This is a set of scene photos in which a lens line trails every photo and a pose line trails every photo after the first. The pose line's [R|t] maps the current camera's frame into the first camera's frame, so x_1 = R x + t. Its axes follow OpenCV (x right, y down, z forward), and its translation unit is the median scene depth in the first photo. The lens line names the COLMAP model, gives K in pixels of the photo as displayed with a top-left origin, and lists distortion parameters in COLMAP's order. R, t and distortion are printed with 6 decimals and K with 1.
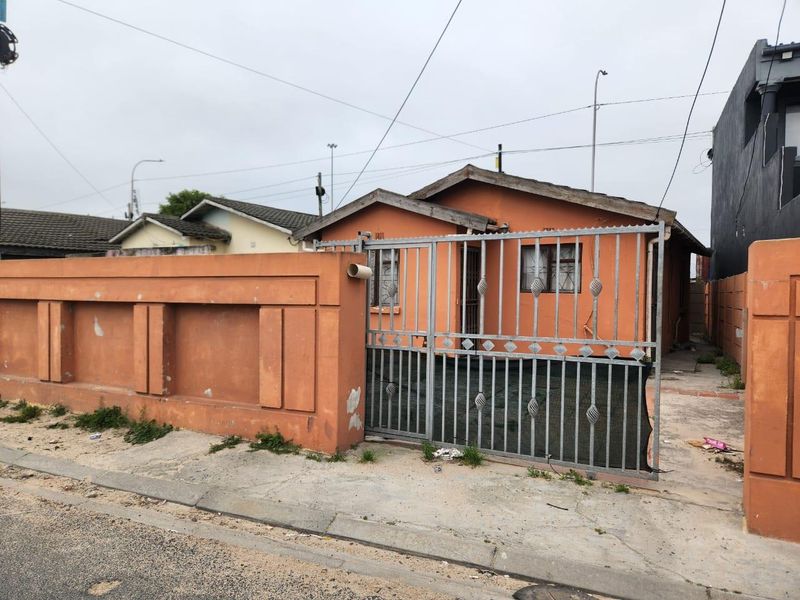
lens RADIAL K [[542.0, 0, 396.4], [0, 542.0, 300.4], [0, 0, 1]] dist [0.069627, -0.063789]
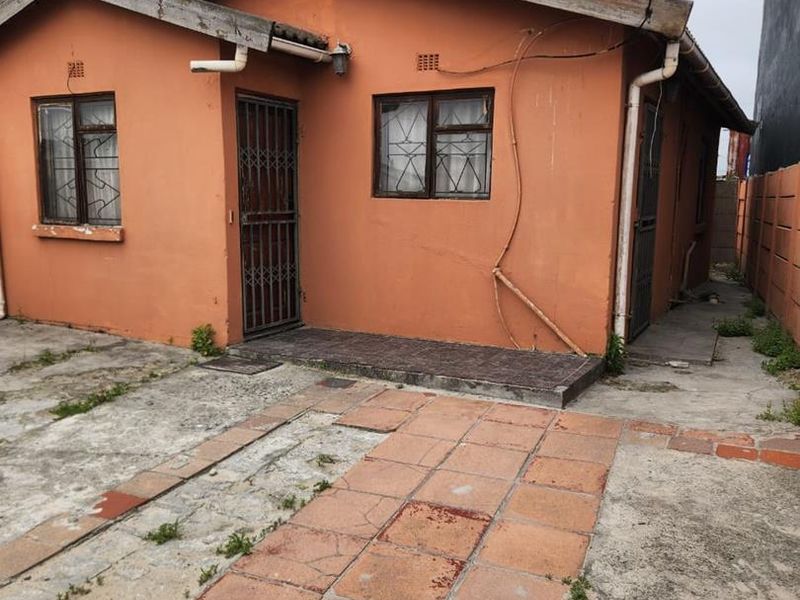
lens RADIAL K [[718.7, 0, 403.6], [0, 718.7, 301.6], [0, 0, 1]] dist [0.093279, -0.115969]
pose [[0.996234, -0.009337, 0.086196, 0.373685], [-0.002074, 0.991334, 0.131347, -0.012950], [-0.086675, -0.131031, 0.987582, 0.684587]]
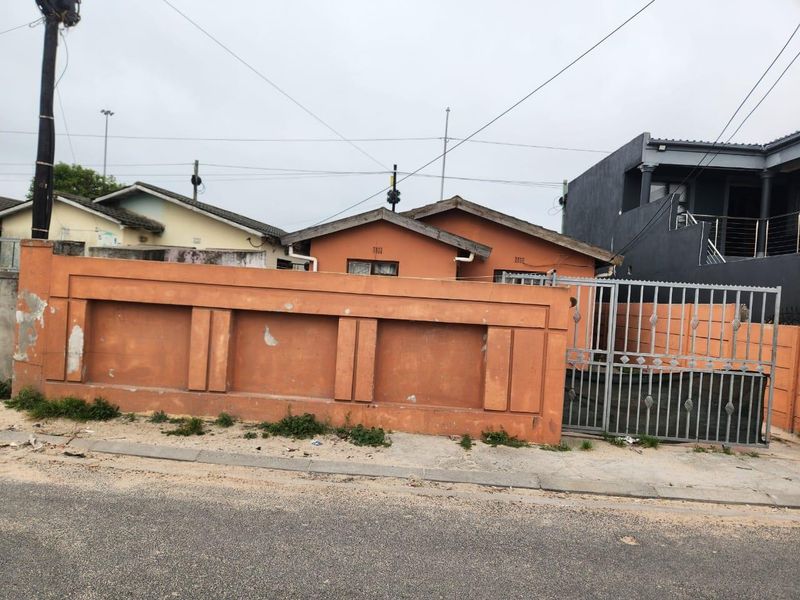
lens RADIAL K [[542.0, 0, 396.4], [0, 542.0, 300.4], [0, 0, 1]] dist [0.069627, -0.063789]
pose [[0.911530, 0.047501, 0.408481, -0.863385], [-0.049690, 0.998751, -0.005257, -0.028552], [-0.408221, -0.015506, 0.912752, -0.013259]]
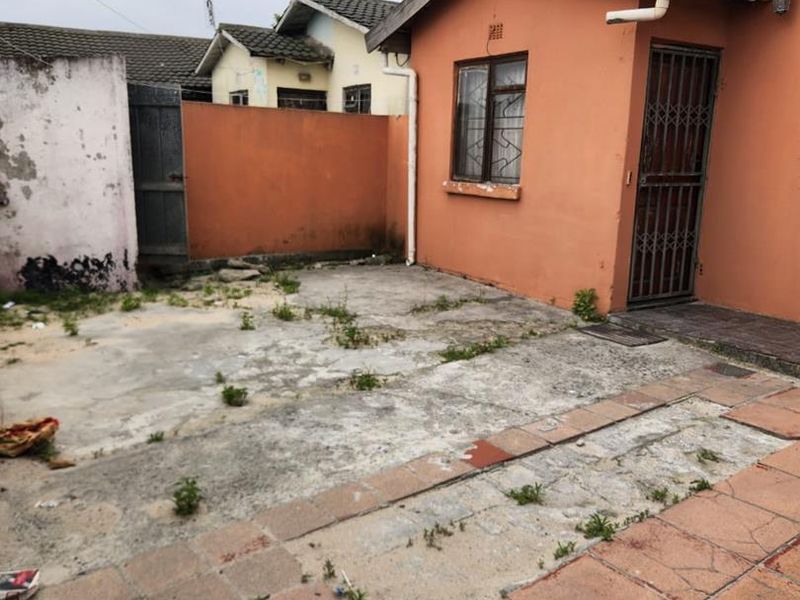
lens RADIAL K [[718.7, 0, 403.6], [0, 718.7, 301.6], [0, 0, 1]] dist [0.093279, -0.115969]
pose [[0.903011, 0.103531, -0.416955, 0.368321], [-0.025224, 0.981632, 0.189112, -0.009693], [0.428875, -0.160253, 0.889036, 0.721758]]
